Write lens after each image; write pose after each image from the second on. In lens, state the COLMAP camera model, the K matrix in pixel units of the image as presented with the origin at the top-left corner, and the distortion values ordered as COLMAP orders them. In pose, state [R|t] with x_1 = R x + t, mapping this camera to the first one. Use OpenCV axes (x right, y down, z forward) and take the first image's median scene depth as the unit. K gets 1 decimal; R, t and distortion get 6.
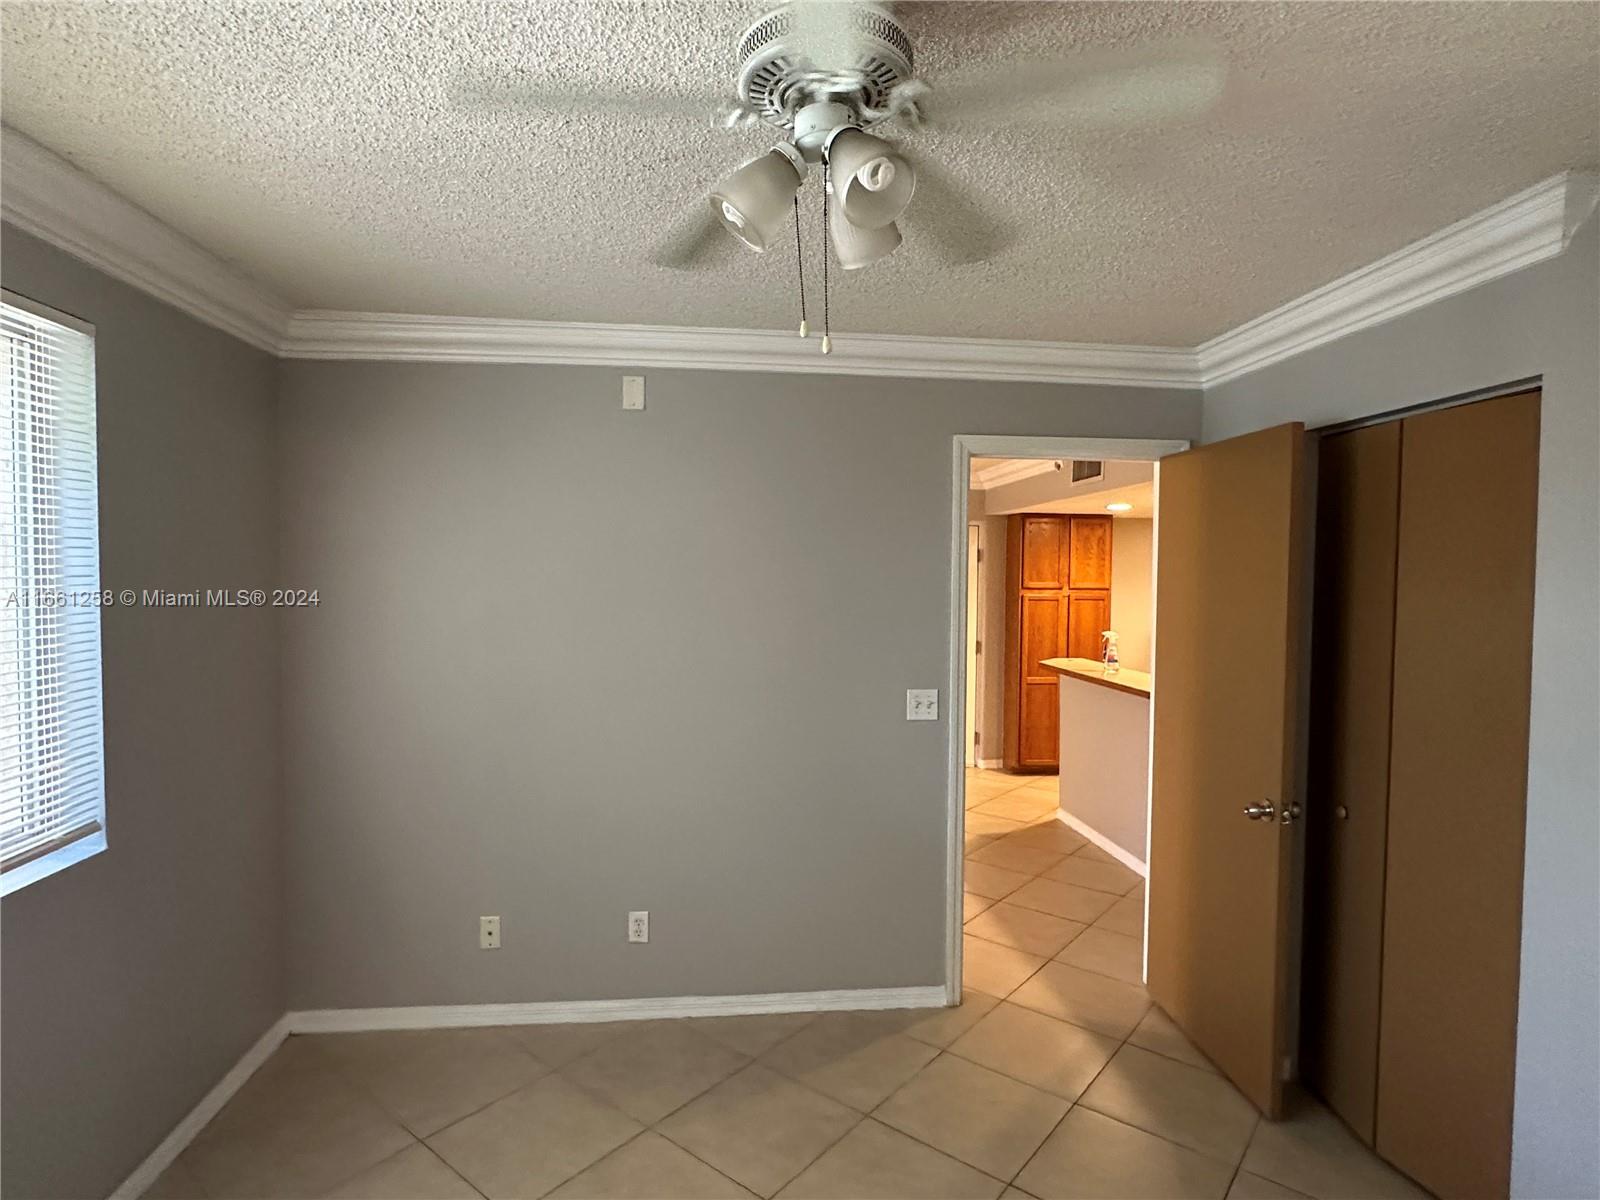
lens RADIAL K [[836.7, 0, 800.0], [0, 836.7, 600.0], [0, 0, 1]] dist [-0.011218, 0.000573]
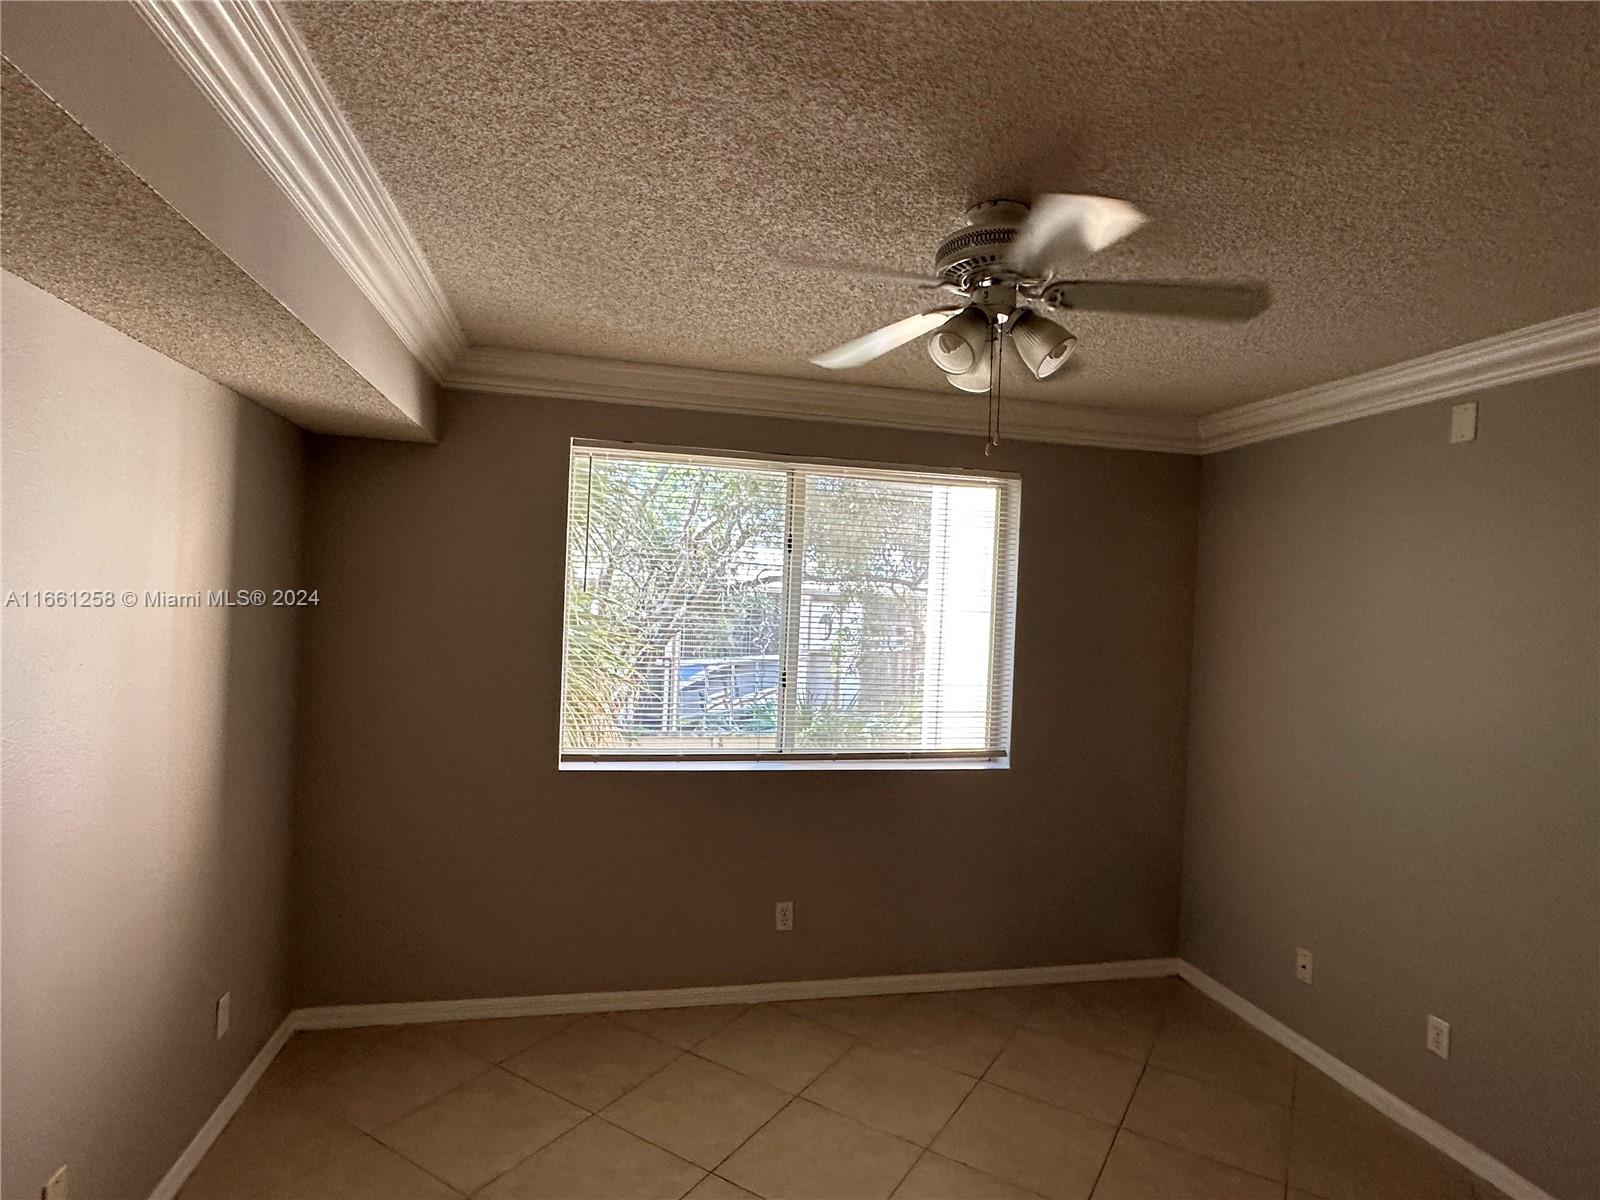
lens RADIAL K [[836.7, 0, 800.0], [0, 836.7, 600.0], [0, 0, 1]] dist [-0.011218, 0.000573]
pose [[0.126617, -0.002669, -0.991948, 0.583881], [-0.067717, 0.997640, -0.011328, -0.004625], [0.989638, 0.068606, 0.126138, 0.211738]]
